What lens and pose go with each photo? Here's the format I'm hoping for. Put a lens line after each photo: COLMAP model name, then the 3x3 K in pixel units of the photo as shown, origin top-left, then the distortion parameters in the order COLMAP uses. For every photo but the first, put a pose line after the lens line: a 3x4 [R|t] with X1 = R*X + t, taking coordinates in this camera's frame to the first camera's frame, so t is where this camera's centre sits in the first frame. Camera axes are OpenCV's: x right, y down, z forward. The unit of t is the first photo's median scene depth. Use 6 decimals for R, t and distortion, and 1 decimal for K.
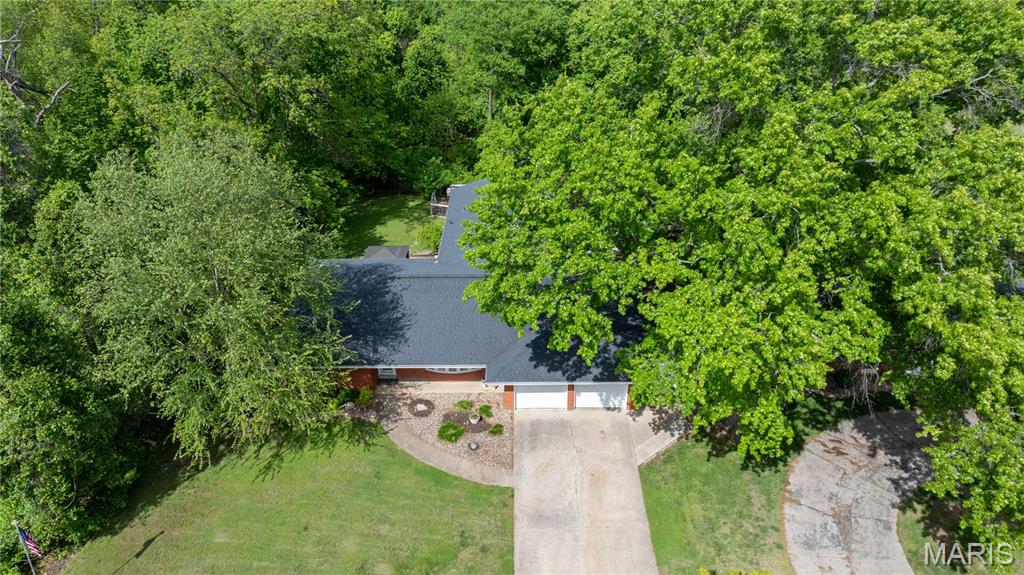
lens RADIAL K [[720.0, 0, 516.5], [0, 720.0, 274.5], [0, 0, 1]] dist [-0.026302, 0.004573]
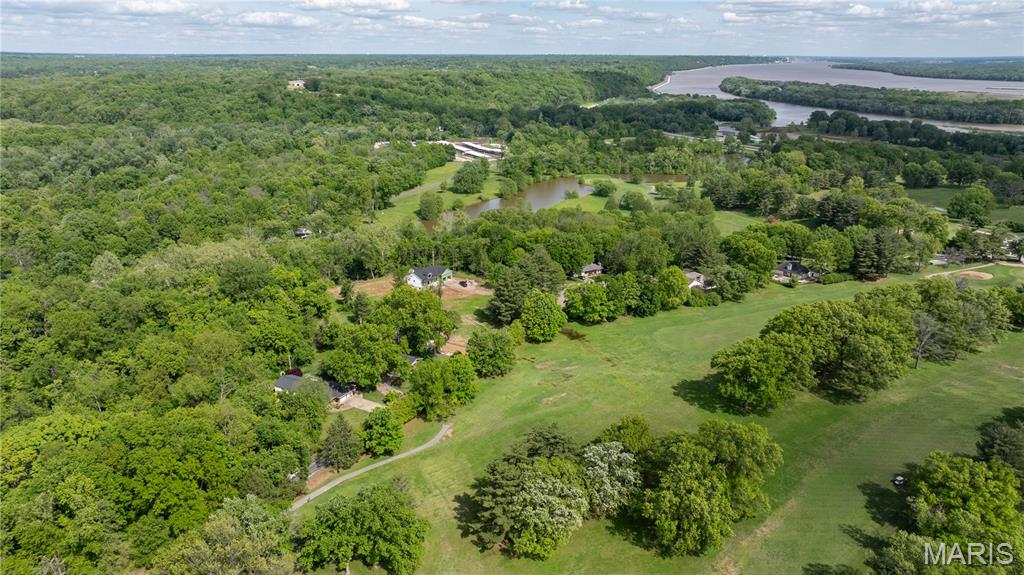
lens RADIAL K [[720.0, 0, 516.5], [0, 720.0, 274.5], [0, 0, 1]] dist [-0.026302, 0.004573]
pose [[0.474265, -0.258250, 0.841653, -4.819037], [0.408298, 0.911500, 0.049609, -0.573434], [-0.779978, 0.320117, 0.537736, -4.409192]]
